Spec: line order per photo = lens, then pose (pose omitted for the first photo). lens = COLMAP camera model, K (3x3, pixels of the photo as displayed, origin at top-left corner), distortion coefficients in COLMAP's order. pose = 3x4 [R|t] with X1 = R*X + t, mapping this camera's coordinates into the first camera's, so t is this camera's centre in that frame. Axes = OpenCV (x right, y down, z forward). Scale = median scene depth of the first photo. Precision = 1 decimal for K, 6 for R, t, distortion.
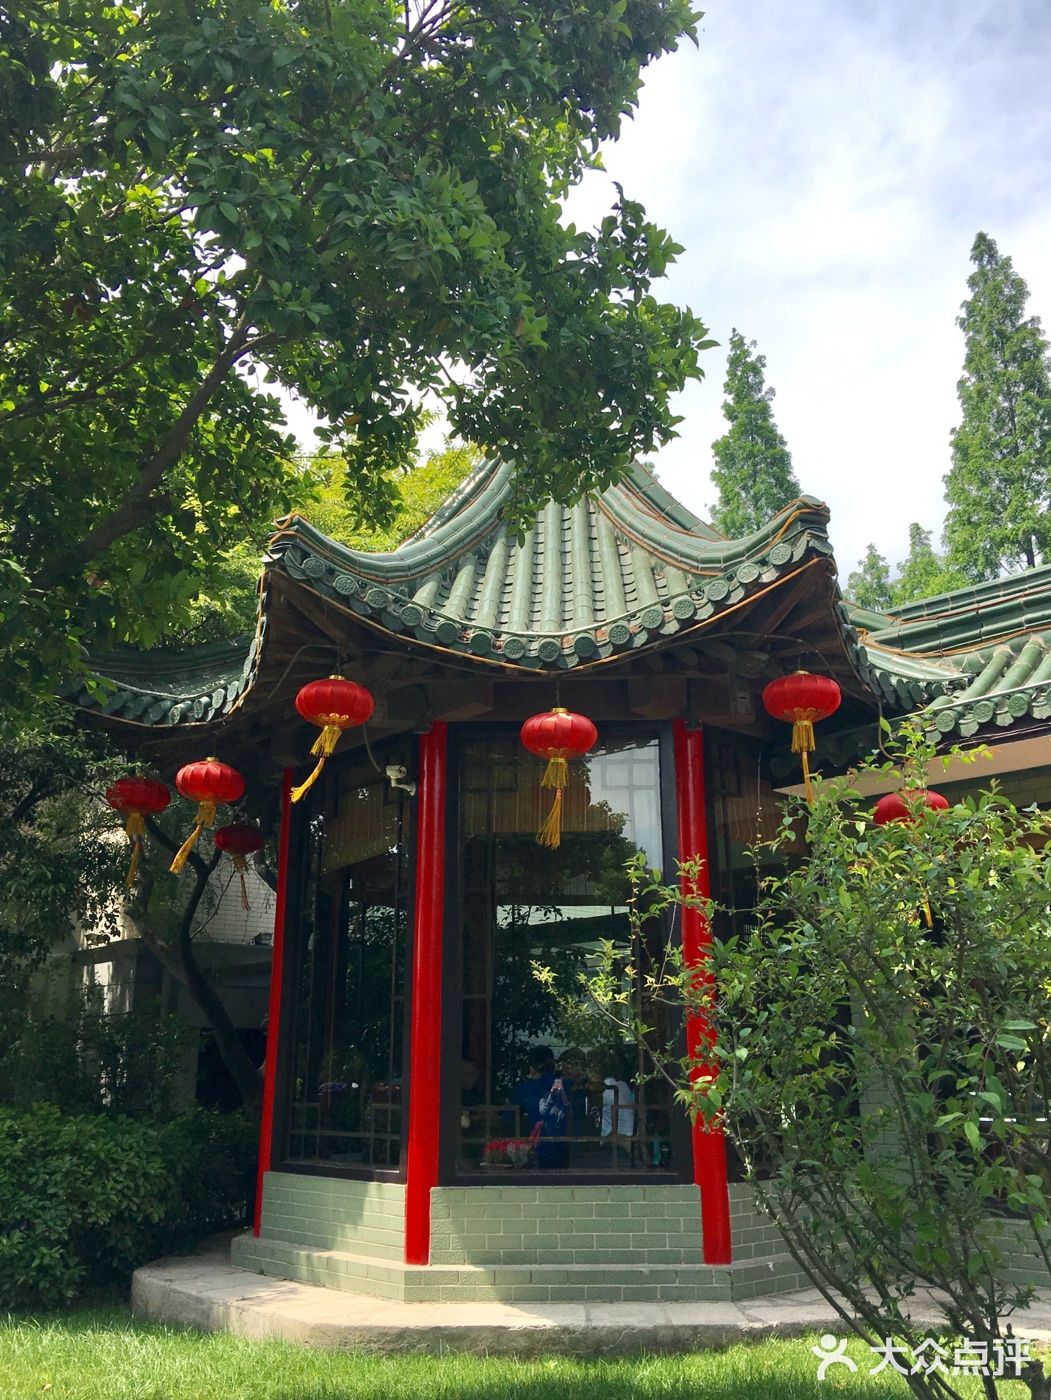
lens RADIAL K [[1206.9, 0, 525.5], [0, 1206.9, 700.0], [0, 0, 1]] dist [0.066714, 0.003117]
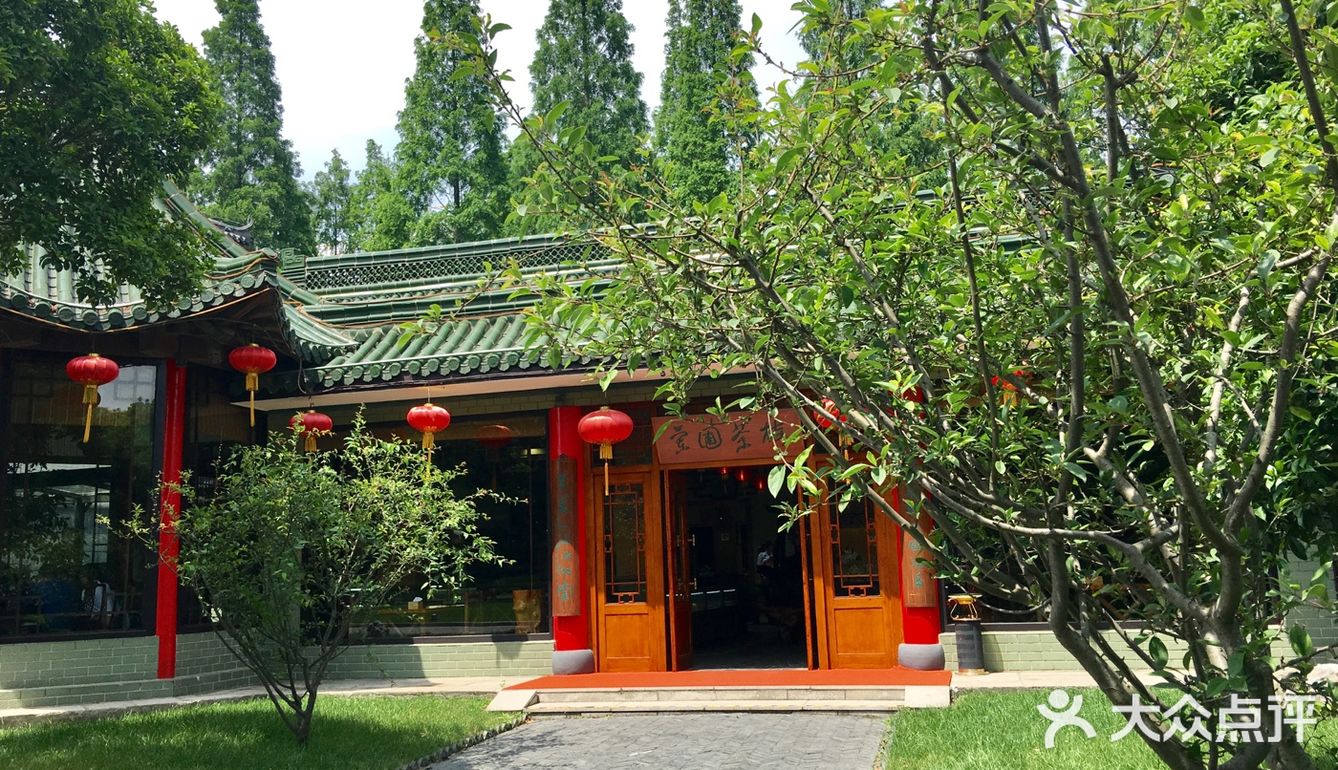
lens RADIAL K [[1133.3, 0, 669.0], [0, 1133.3, 385.0], [0, 0, 1]] dist [0.125707, -0.229958]
pose [[0.840404, 0.064379, 0.538124, -0.137648], [-0.131693, 0.987418, 0.087539, -0.170076], [-0.525717, -0.144435, 0.838308, -0.625473]]
